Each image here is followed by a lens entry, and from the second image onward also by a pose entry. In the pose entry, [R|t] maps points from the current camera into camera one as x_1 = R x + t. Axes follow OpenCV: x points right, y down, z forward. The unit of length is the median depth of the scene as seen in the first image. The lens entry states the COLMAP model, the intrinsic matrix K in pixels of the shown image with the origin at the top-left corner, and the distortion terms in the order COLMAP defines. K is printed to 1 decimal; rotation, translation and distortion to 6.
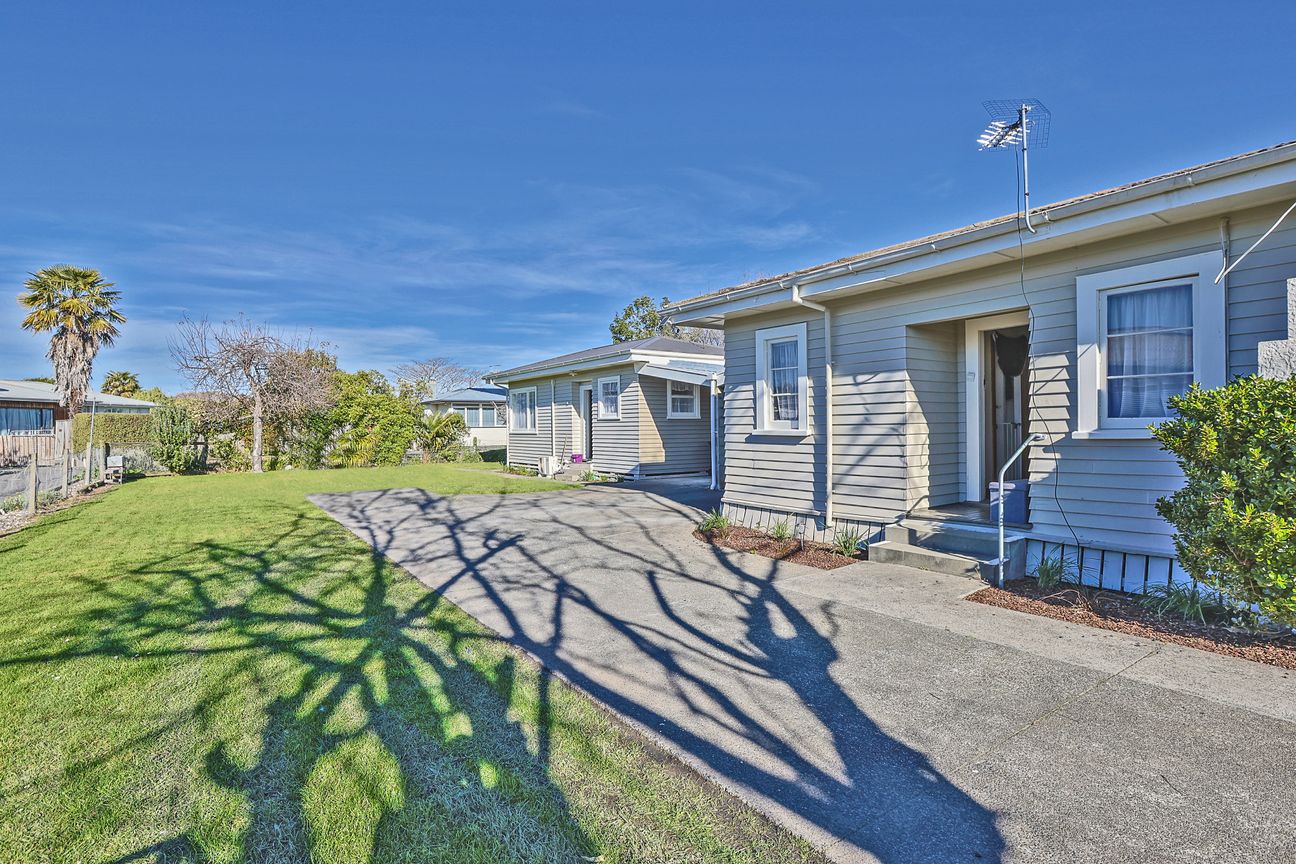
lens RADIAL K [[688.8, 0, 645.0], [0, 688.8, 422.3], [0, 0, 1]] dist [-0.041470, 0.044572]
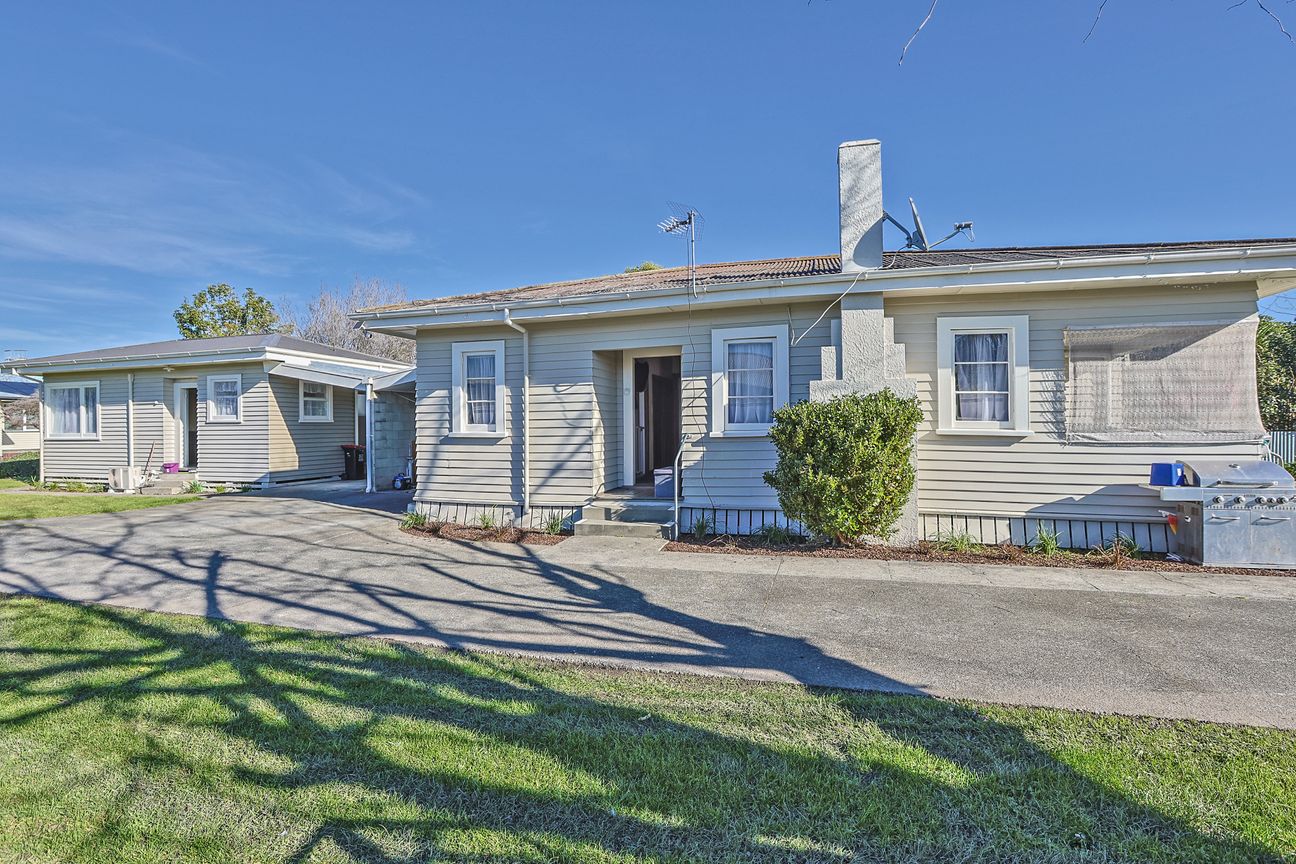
lens RADIAL K [[688.8, 0, 645.0], [0, 688.8, 422.3], [0, 0, 1]] dist [-0.041470, 0.044572]
pose [[0.756485, 0.004397, 0.653996, -0.361136], [-0.000817, 0.999983, -0.005777, 0.000392], [-0.654010, 0.003836, 0.756476, -0.039389]]
